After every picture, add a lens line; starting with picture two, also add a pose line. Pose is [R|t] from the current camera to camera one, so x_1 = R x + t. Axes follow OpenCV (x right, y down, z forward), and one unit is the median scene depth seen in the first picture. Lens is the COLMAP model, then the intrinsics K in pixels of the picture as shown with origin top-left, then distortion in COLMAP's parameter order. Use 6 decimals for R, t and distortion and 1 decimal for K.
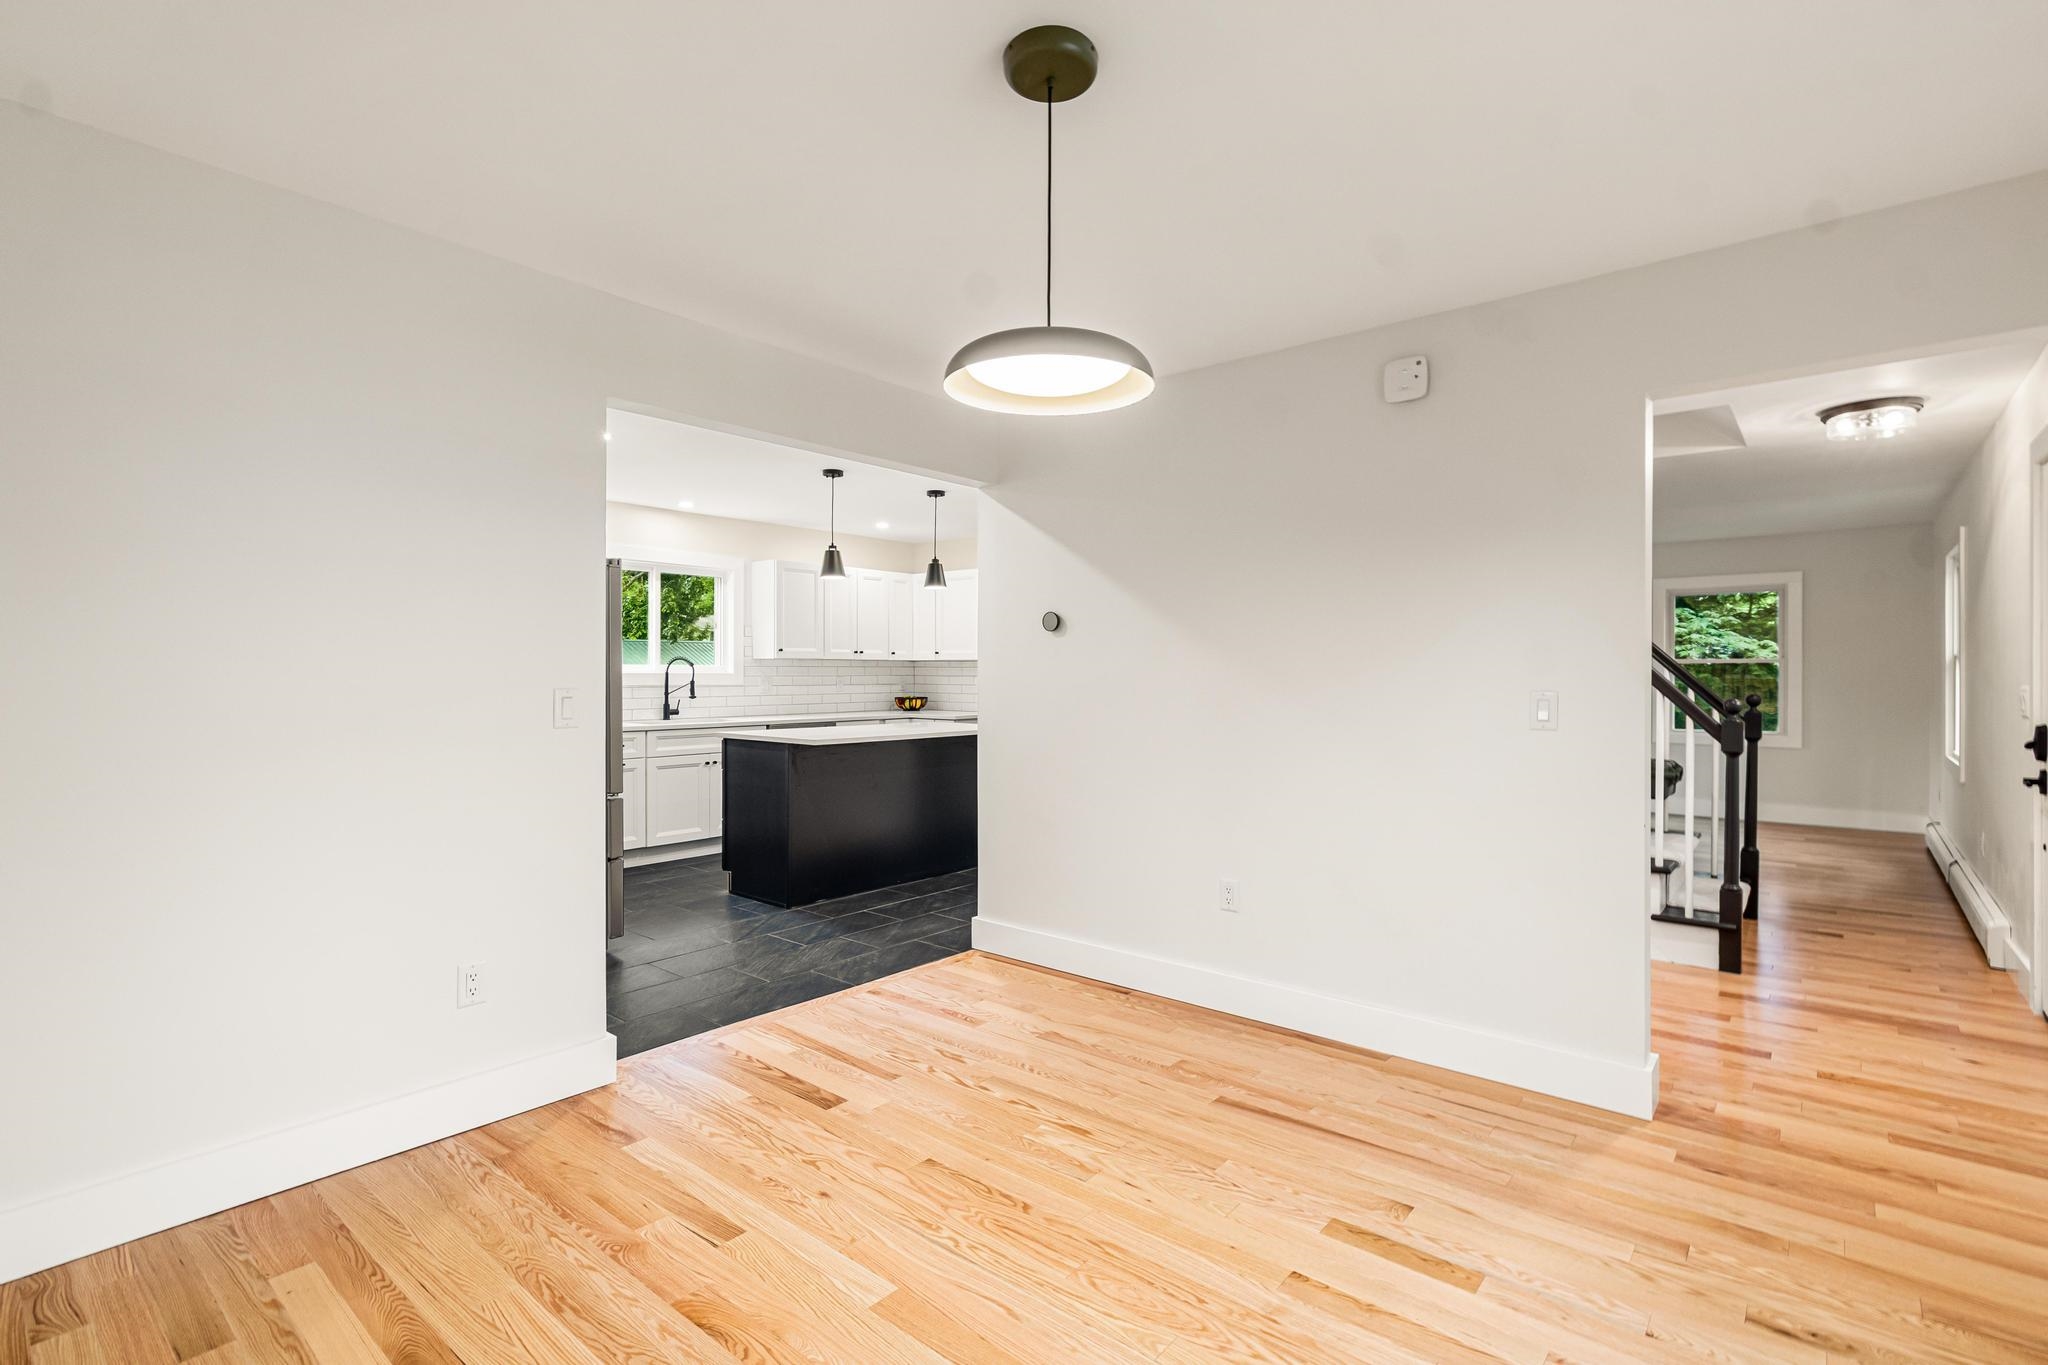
lens RADIAL K [[912.7, 0, 1023.7], [0, 912.7, 682.3], [0, 0, 1]] dist [0.005873, -0.003827]
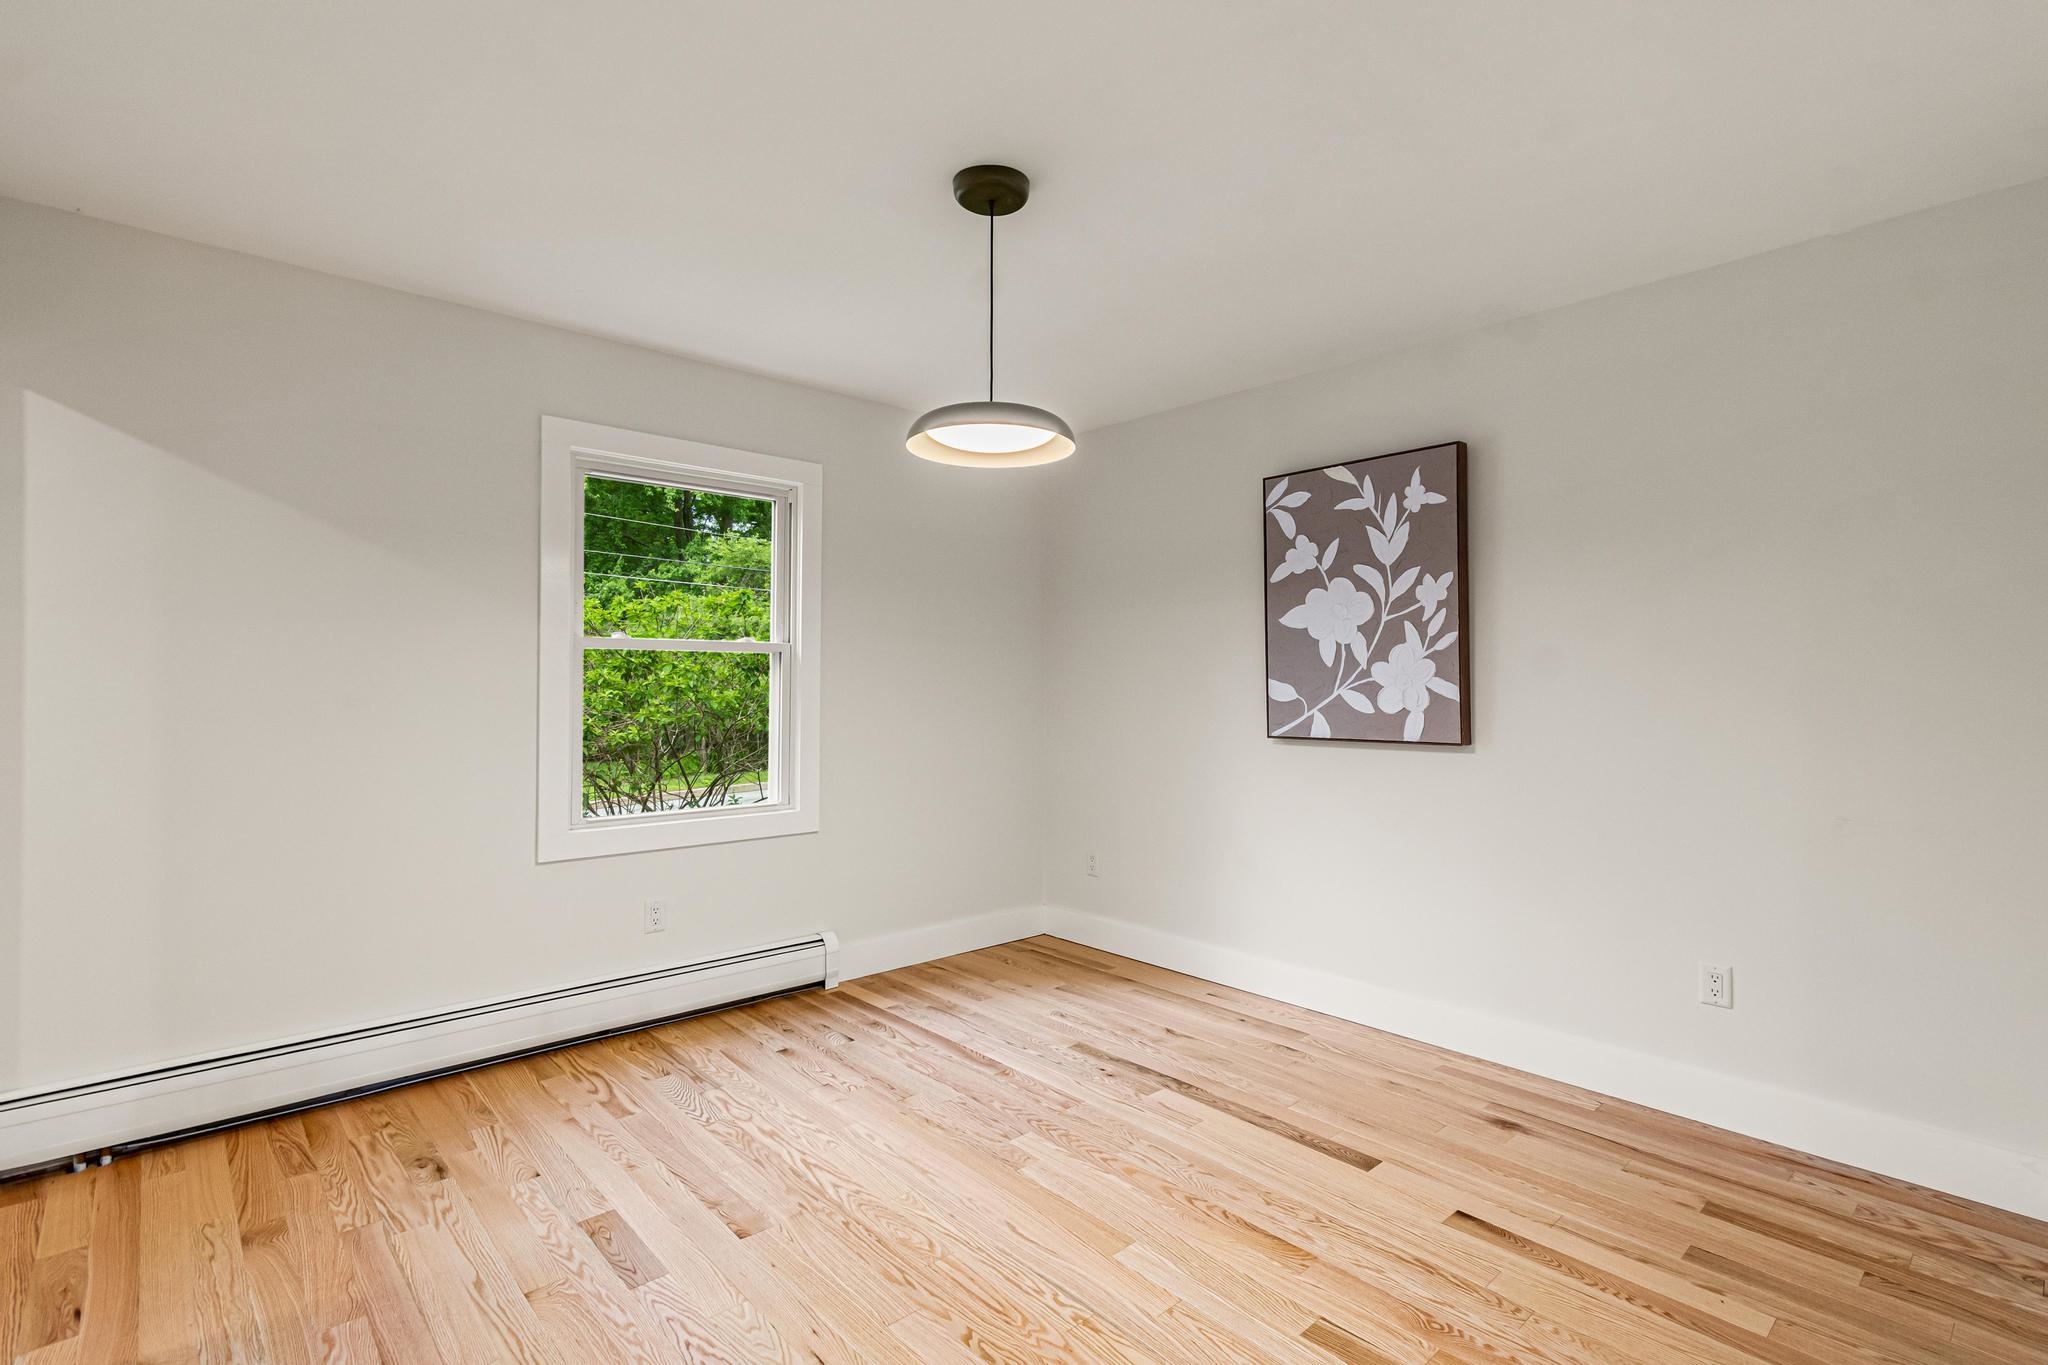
lens RADIAL K [[912.7, 0, 1026.8], [0, 912.7, 678.1], [0, 0, 1]] dist [0.005873, -0.003827]
pose [[-0.990457, -0.008094, 0.137582, -0.164433], [-0.007753, 0.999965, 0.003019, -0.010863], [-0.137602, 0.001924, -0.990486, 1.894481]]
